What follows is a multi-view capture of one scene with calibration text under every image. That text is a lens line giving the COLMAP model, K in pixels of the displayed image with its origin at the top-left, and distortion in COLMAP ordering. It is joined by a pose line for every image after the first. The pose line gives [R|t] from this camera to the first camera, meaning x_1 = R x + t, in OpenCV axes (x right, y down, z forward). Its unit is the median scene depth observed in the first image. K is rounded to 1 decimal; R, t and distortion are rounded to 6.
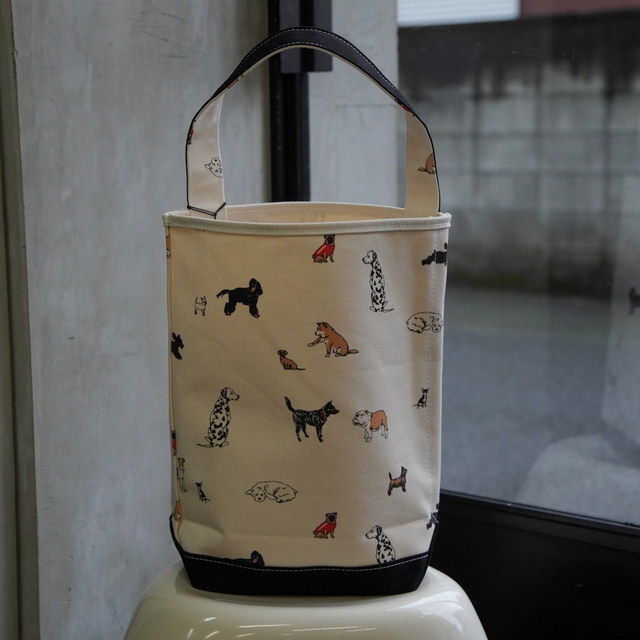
lens RADIAL K [[1576.0, 0, 320.0], [0, 1576.0, 320.0], [0, 0, 1]] dist [0.254897, 0.532477]
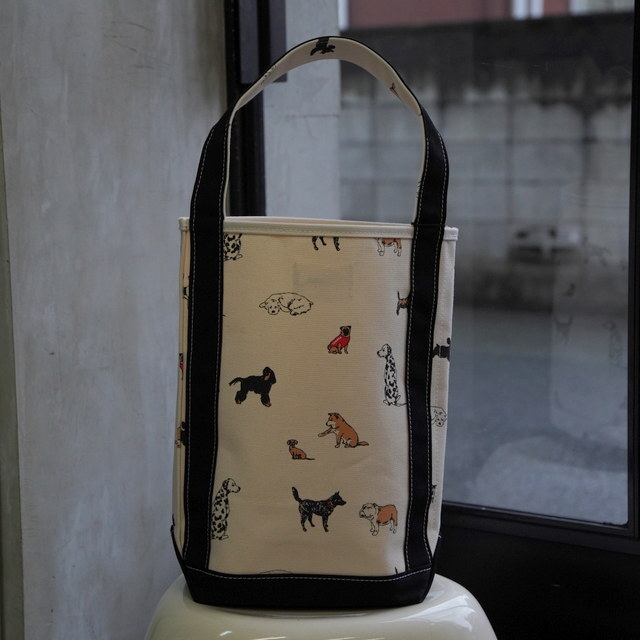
lens RADIAL K [[1576.0, 0, 320.0], [0, 1576.0, 320.0], [0, 0, 1]] dist [0.254897, 0.532477]
pose [[0.992286, -0.018160, 0.122631, -0.108336], [0.018779, 0.999816, -0.003889, -0.002270], [-0.122538, 0.006162, 0.992445, 0.005347]]
